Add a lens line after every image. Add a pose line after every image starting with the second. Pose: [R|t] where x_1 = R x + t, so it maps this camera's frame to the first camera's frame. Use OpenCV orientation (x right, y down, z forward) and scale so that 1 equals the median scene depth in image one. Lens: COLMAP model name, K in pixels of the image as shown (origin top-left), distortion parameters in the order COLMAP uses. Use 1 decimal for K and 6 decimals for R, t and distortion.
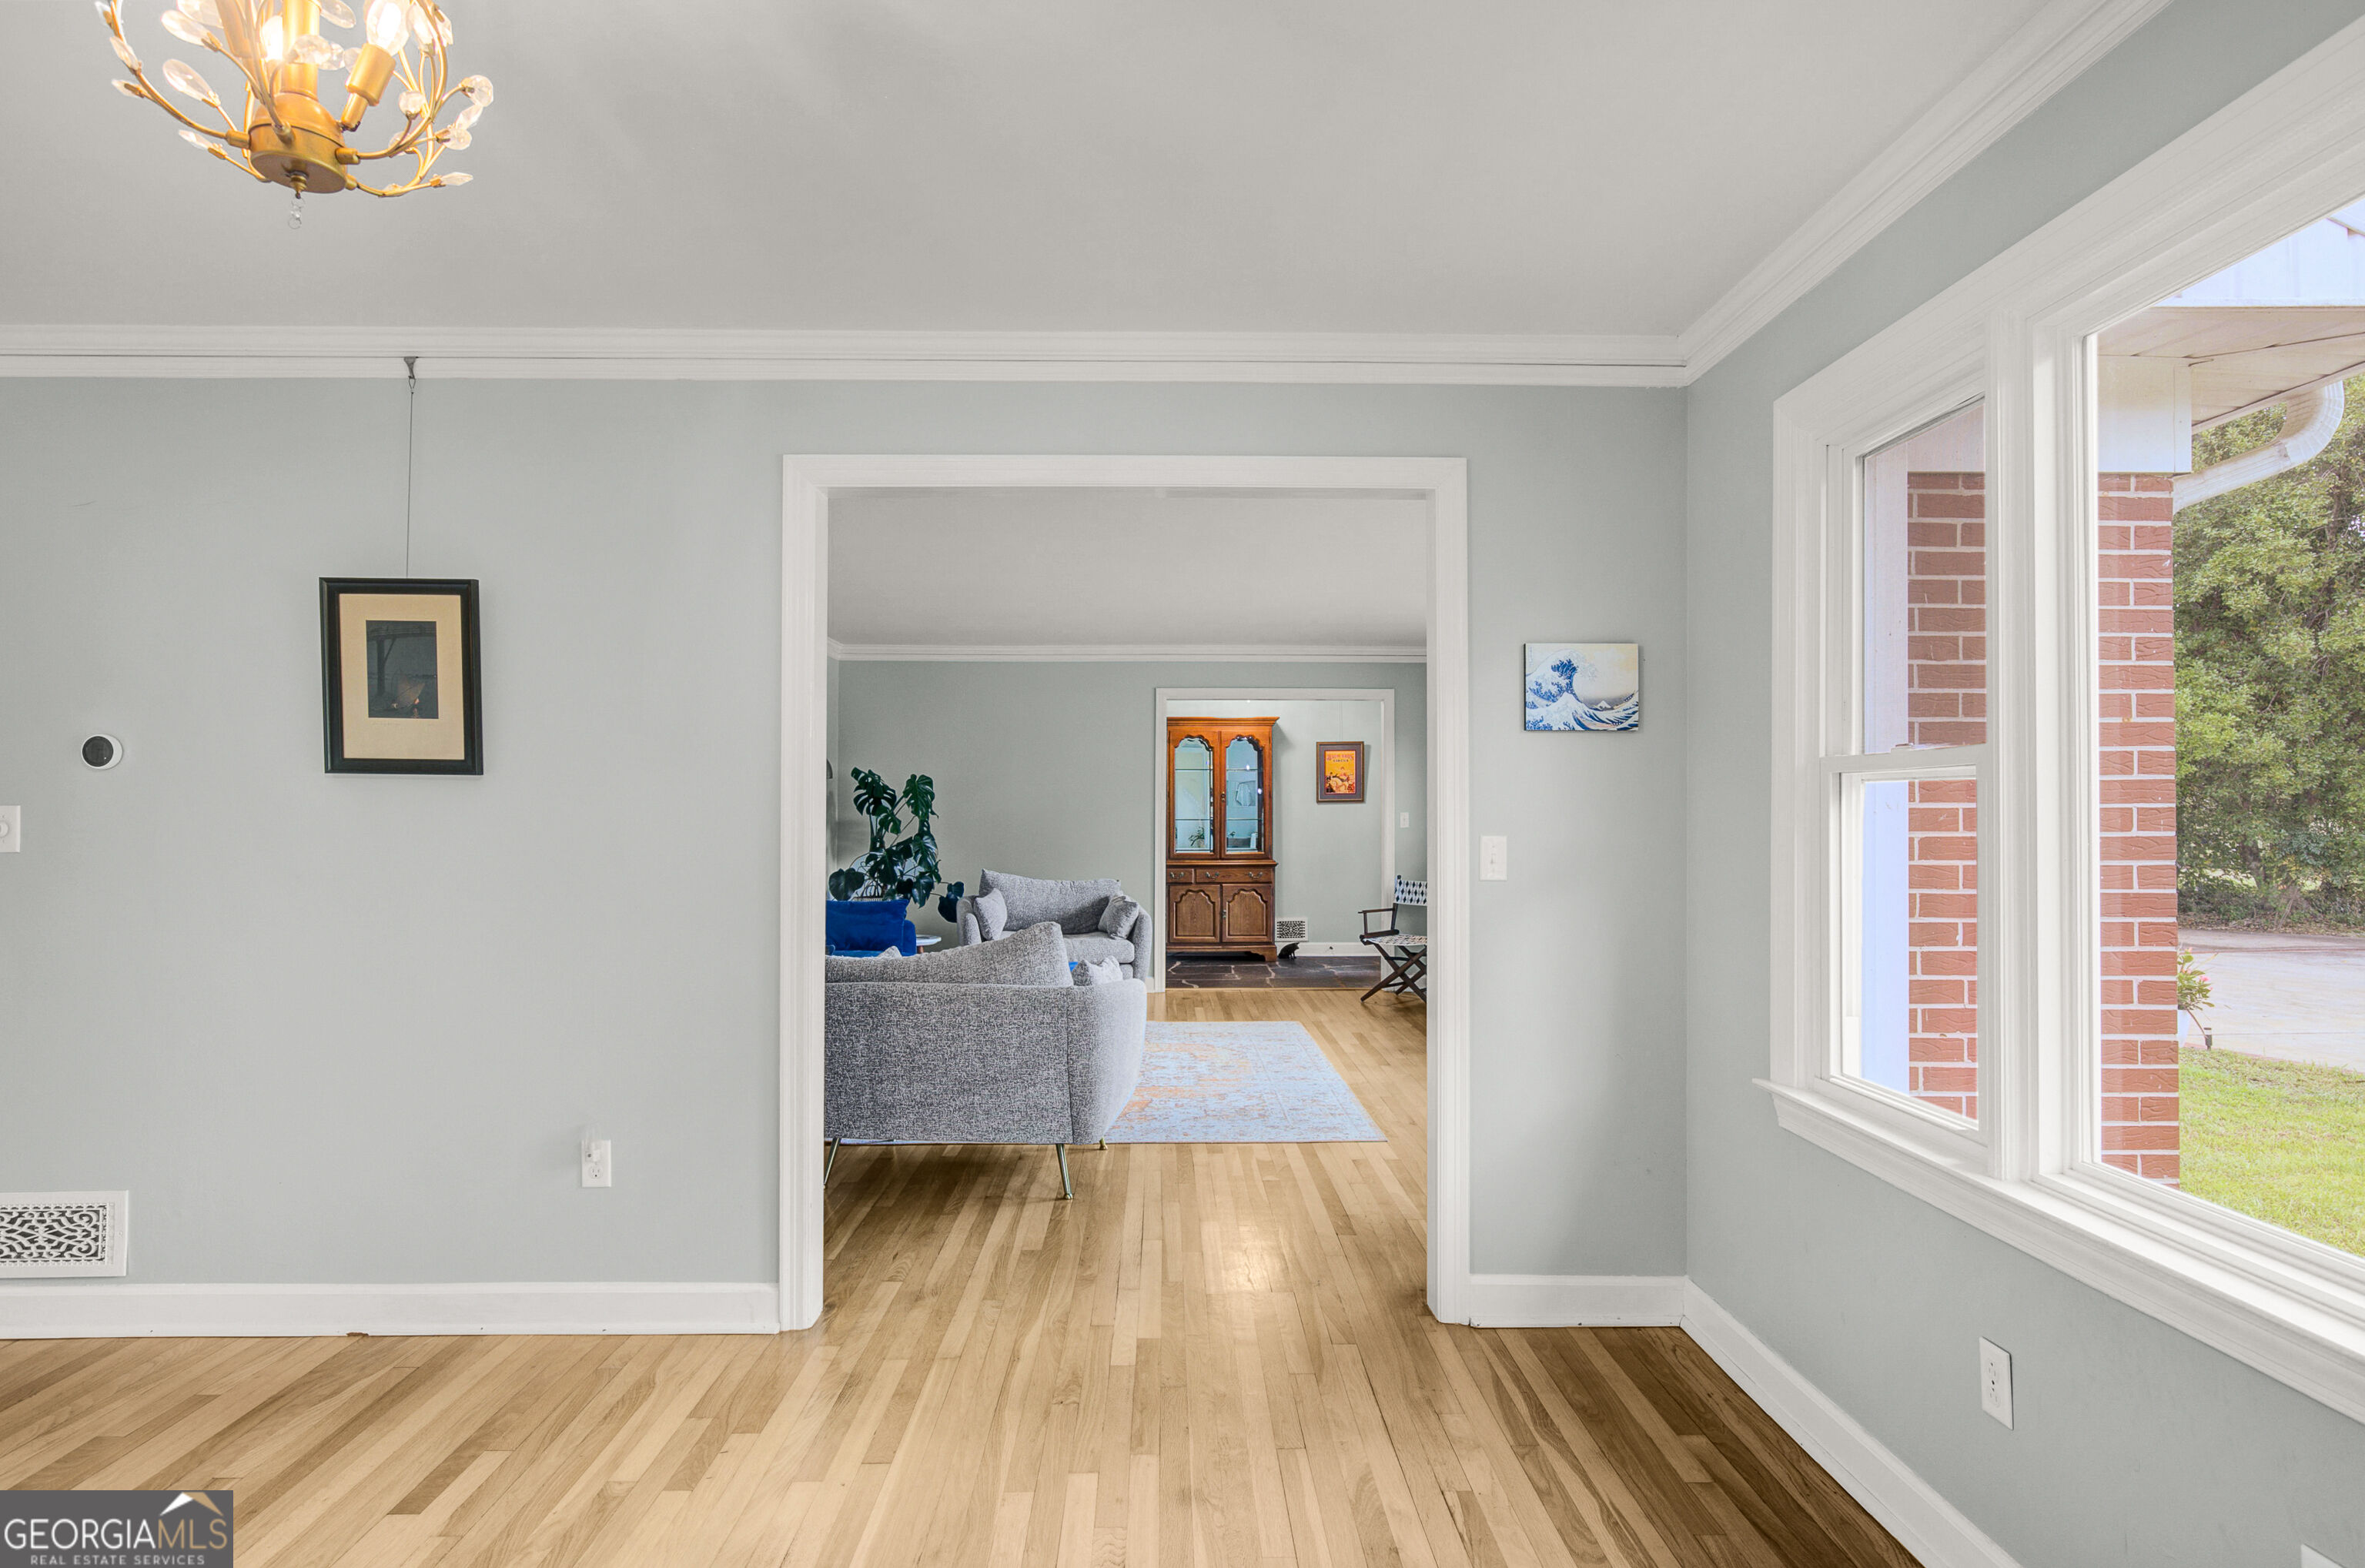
lens RADIAL K [[1357.5, 0, 1209.8], [0, 1357.5, 794.2], [0, 0, 1]] dist [-0.002924, 0.001353]
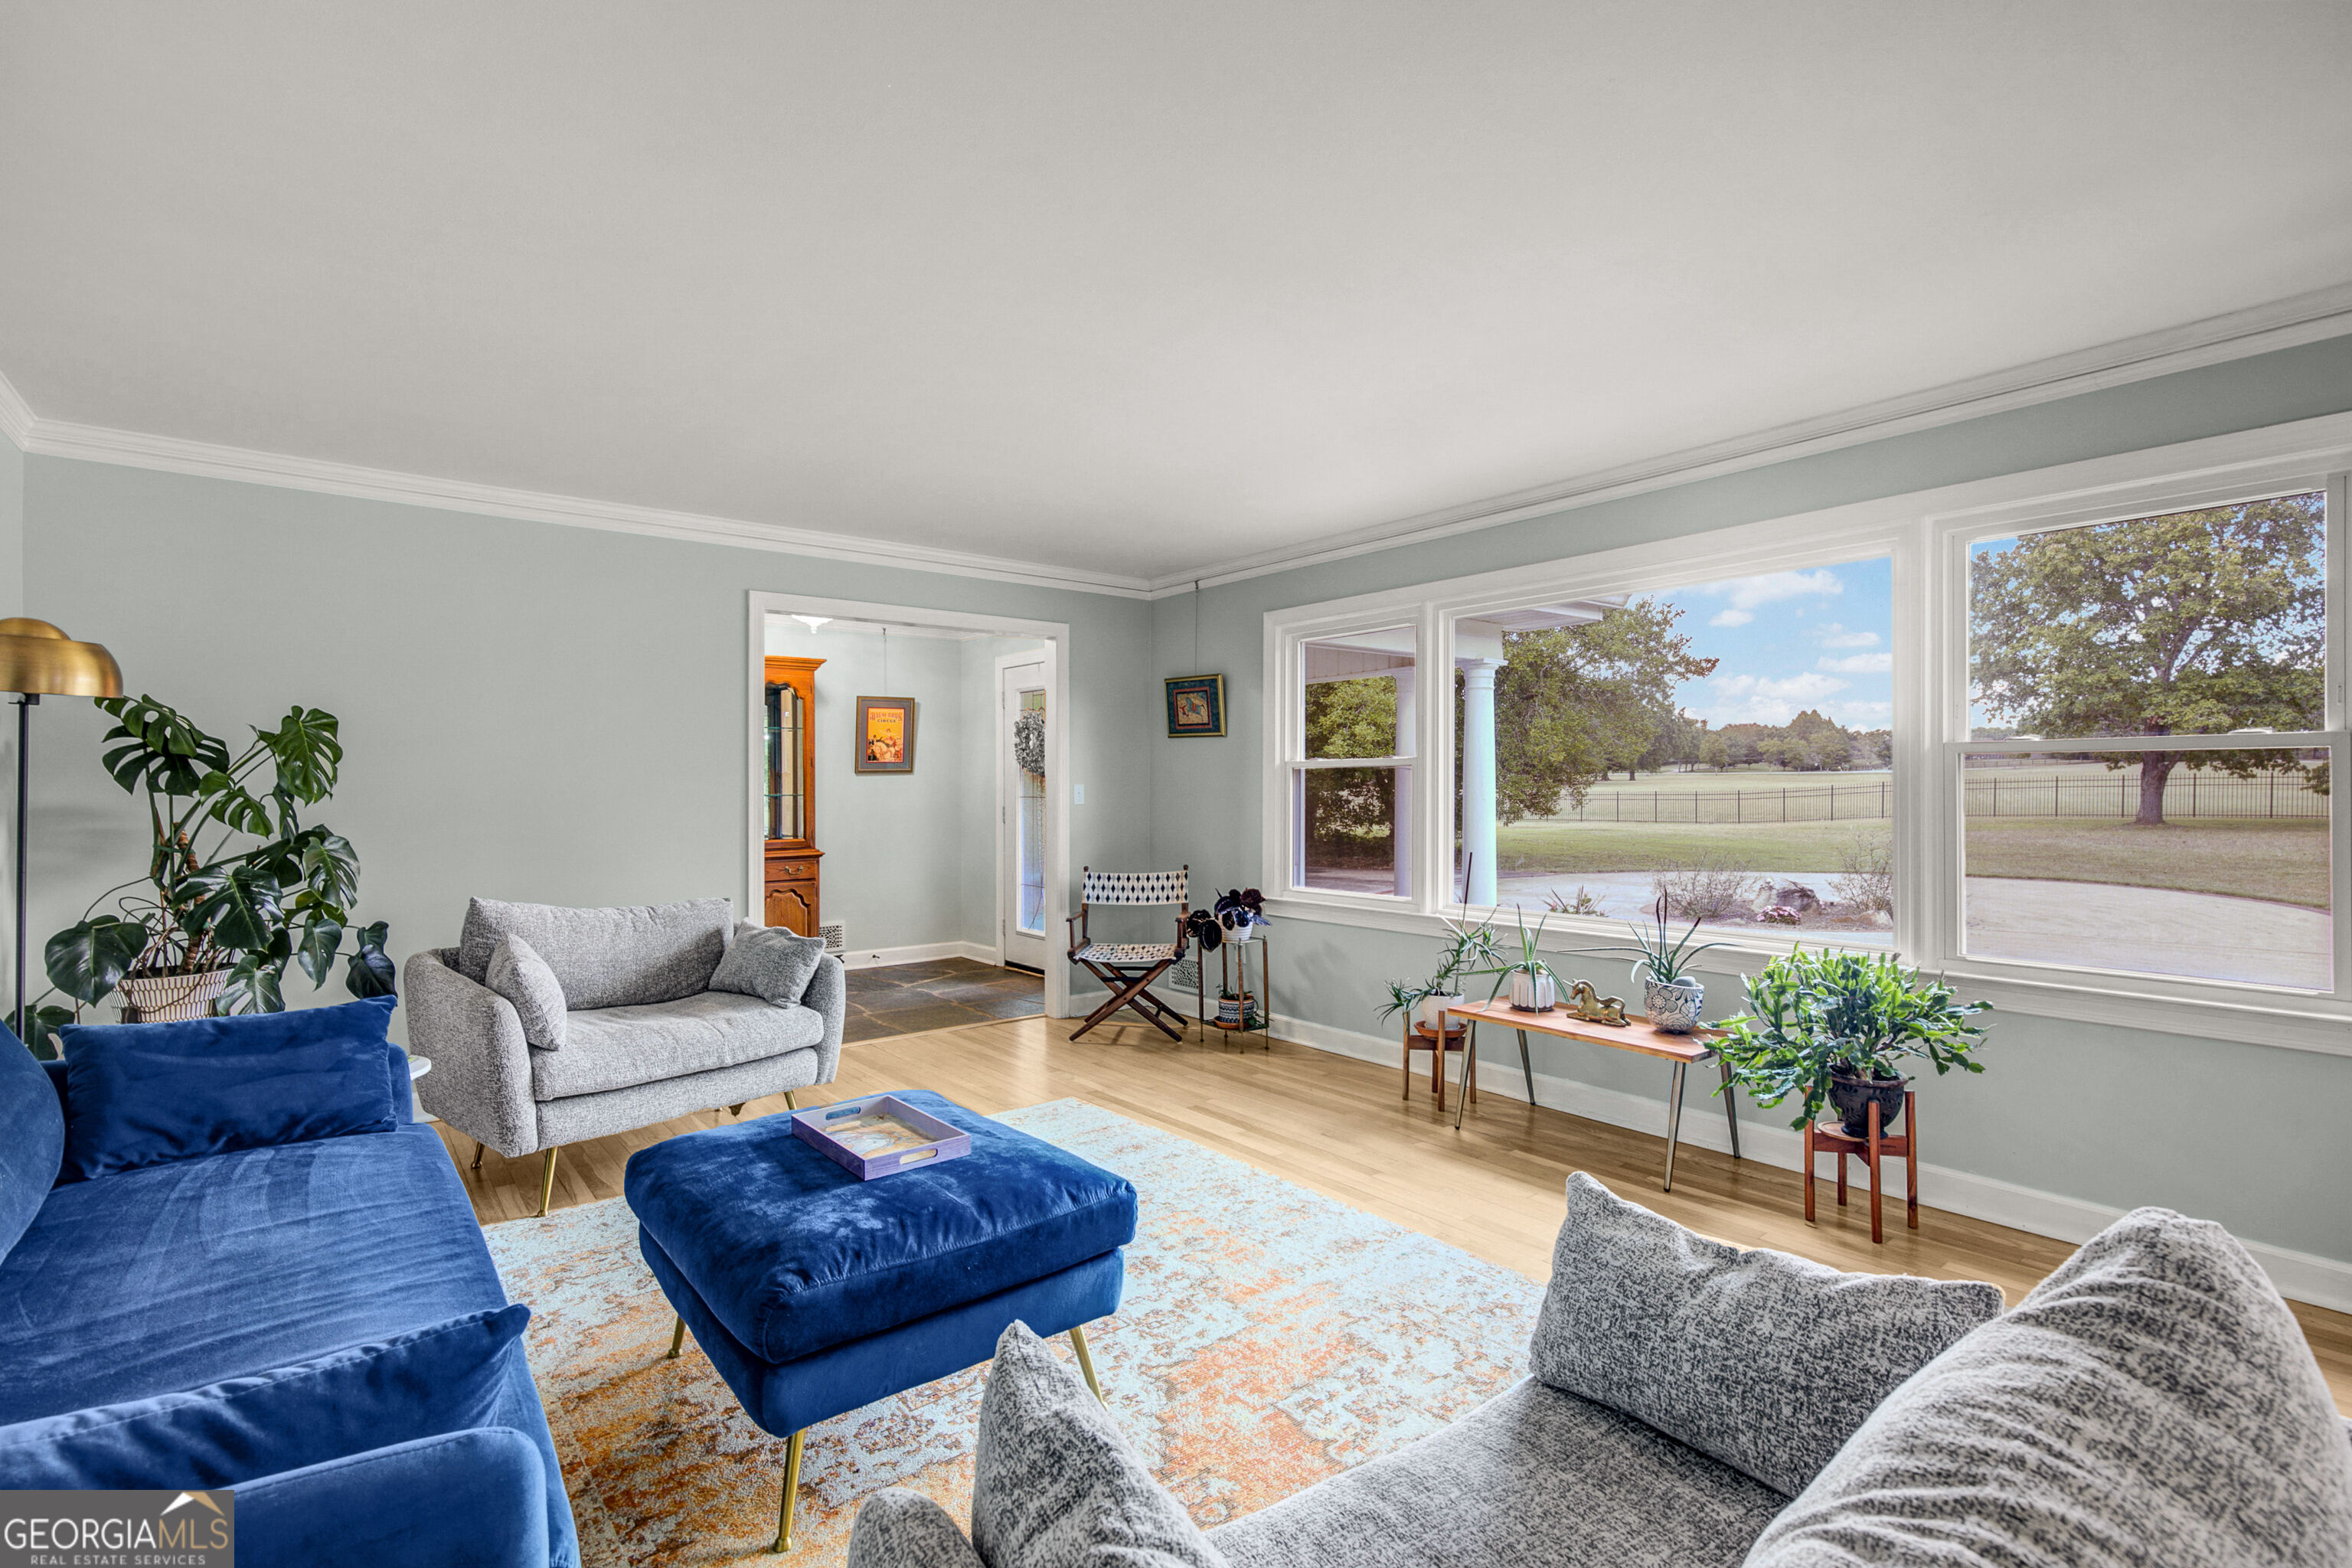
lens RADIAL K [[1106.8, 0, 1217.4], [0, 1106.8, 785.5], [0, 0, 1]] dist [0.002802, 0.000376]
pose [[0.791583, -0.003406, 0.611053, -0.485993], [-0.003968, 0.999935, 0.010714, 0.018459], [-0.611049, -0.010906, 0.791517, 1.218278]]
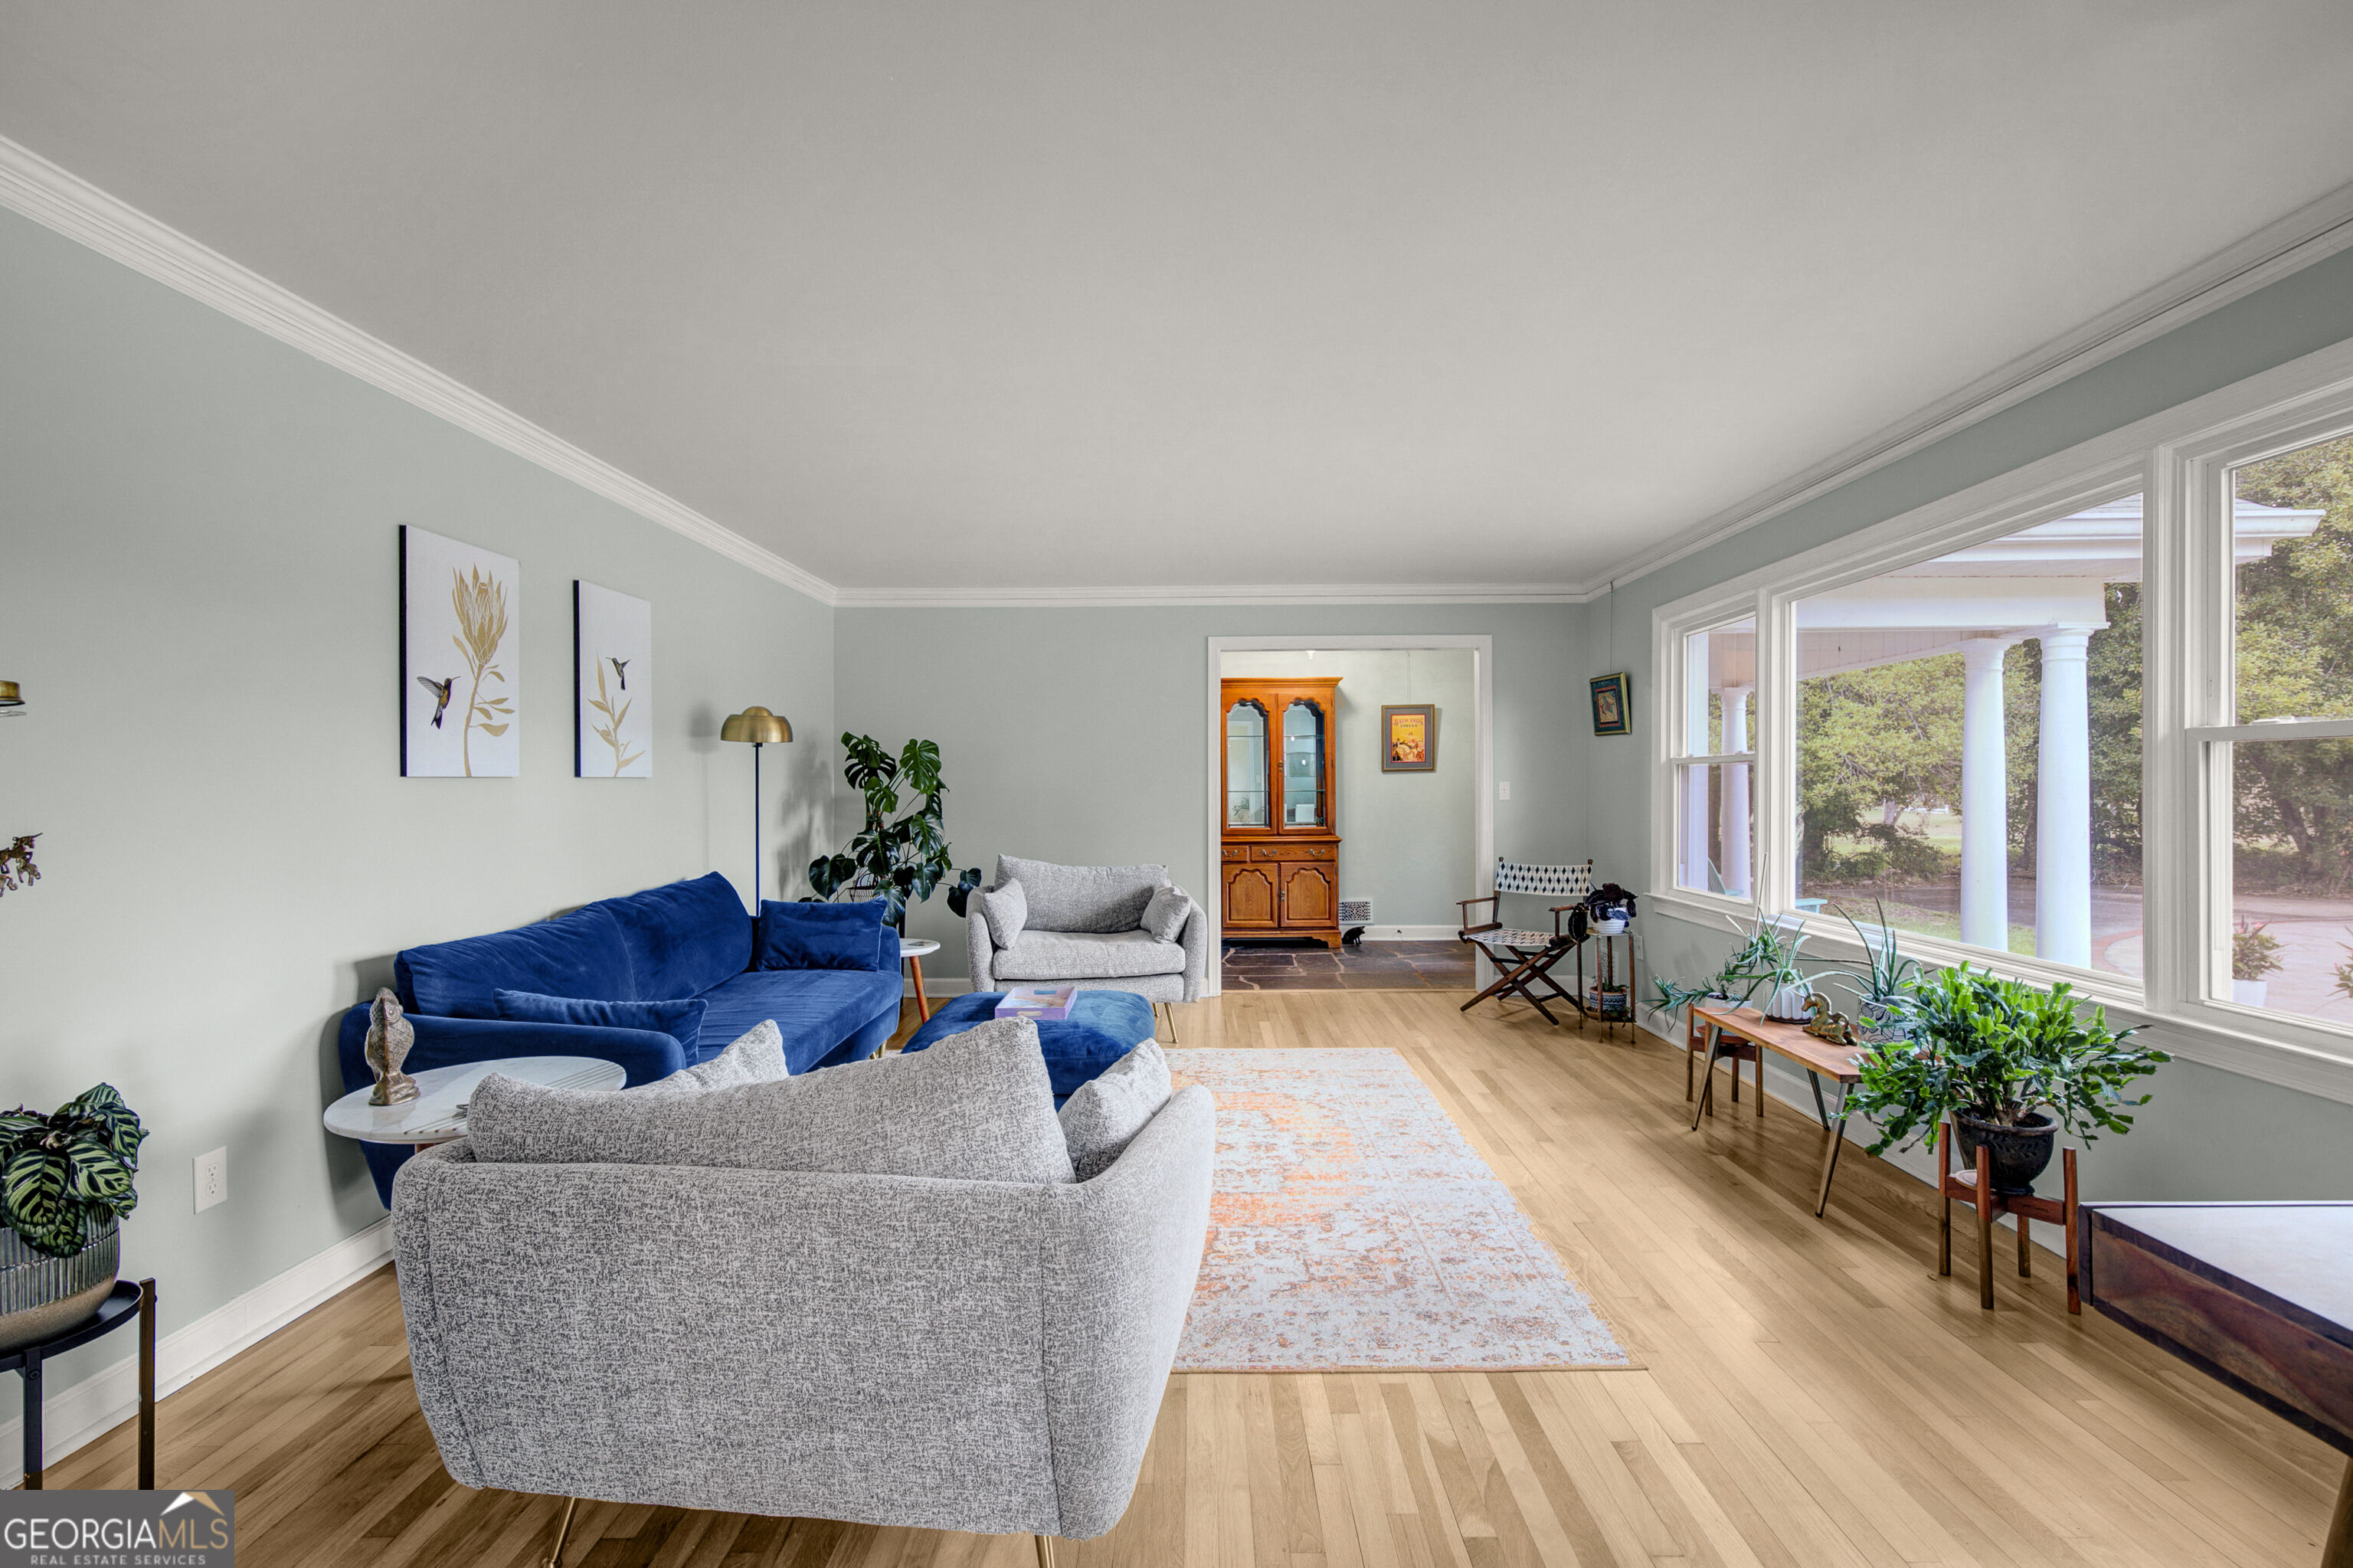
lens RADIAL K [[1125.9, 0, 1197.5], [0, 1125.9, 785.4], [0, 0, 1]] dist [0.001011, 0.000492]
pose [[0.999198, -0.006566, -0.039504, -0.050717], [0.007112, 0.999881, 0.013705, 0.012747], [0.039409, -0.013975, 0.999125, 0.798408]]
